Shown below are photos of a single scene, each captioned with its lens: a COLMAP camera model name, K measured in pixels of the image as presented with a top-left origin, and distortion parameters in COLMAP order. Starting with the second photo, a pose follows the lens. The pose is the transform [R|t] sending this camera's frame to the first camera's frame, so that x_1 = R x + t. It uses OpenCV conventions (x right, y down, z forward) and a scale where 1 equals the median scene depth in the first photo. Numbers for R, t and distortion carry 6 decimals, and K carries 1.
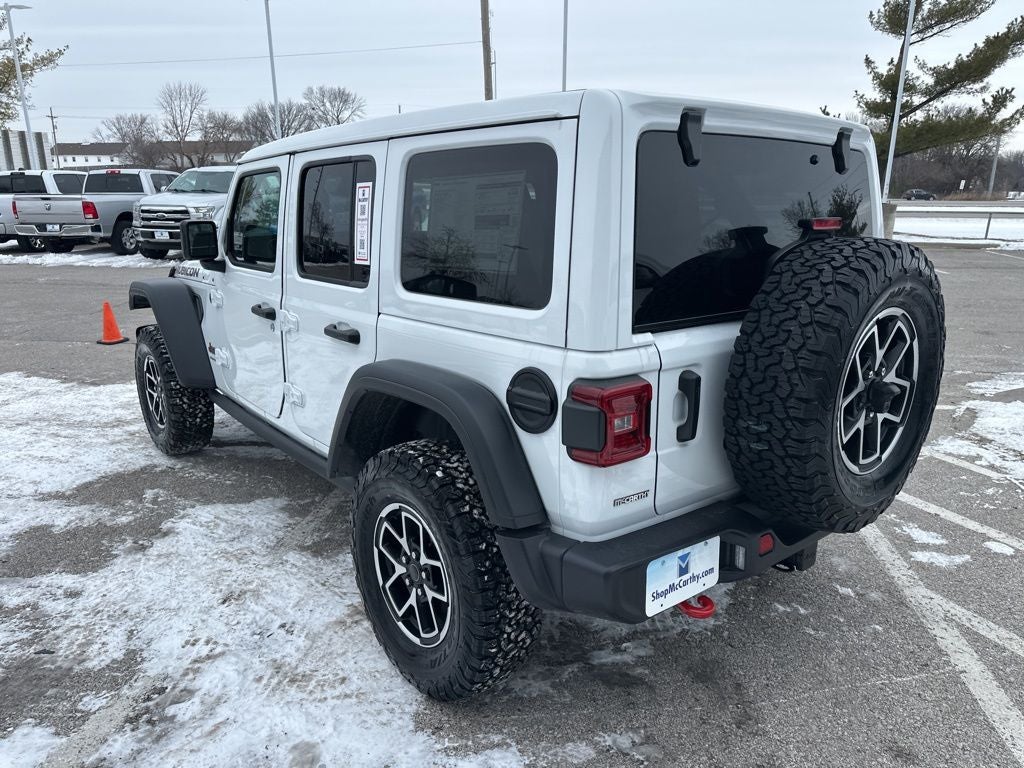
lens RADIAL K [[721.8, 0, 509.9], [0, 721.8, 382.2], [0, 0, 1]] dist [0.042417, -0.048315]
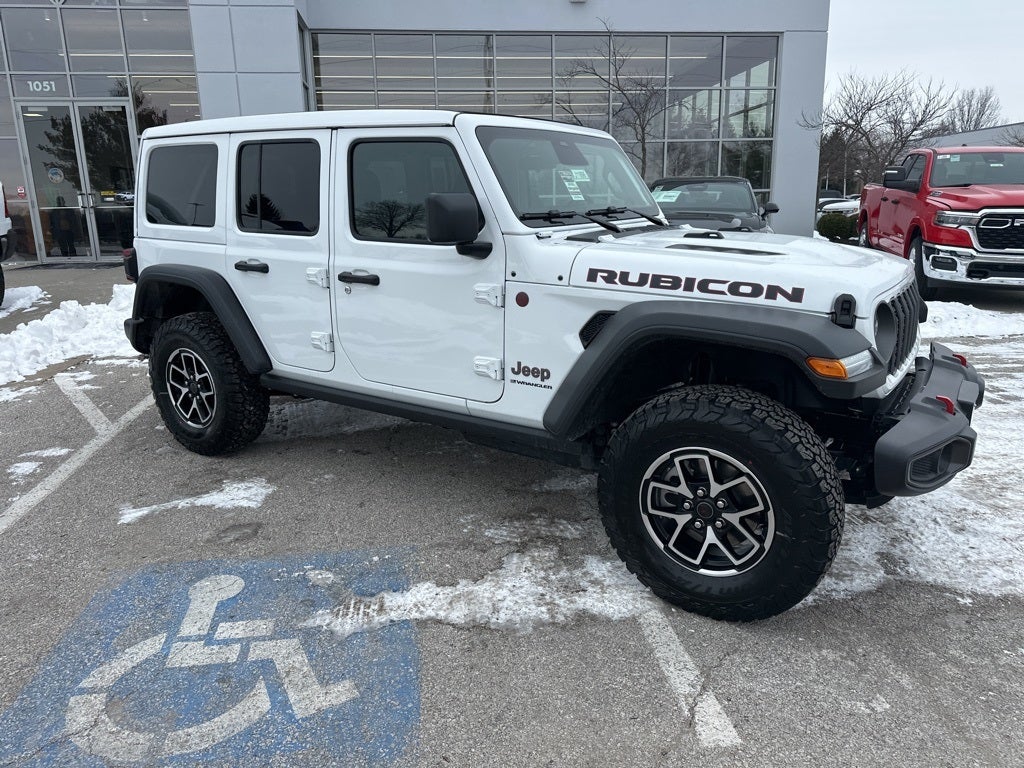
lens RADIAL K [[709.9, 0, 509.1], [0, 709.9, 378.9], [0, 0, 1]] dist [0.086928, -0.095161]
pose [[-0.959174, 0.080155, -0.271221, 0.179939], [-0.060952, 0.877873, 0.474999, -0.678710], [0.276171, 0.472138, -0.837147, 2.844716]]
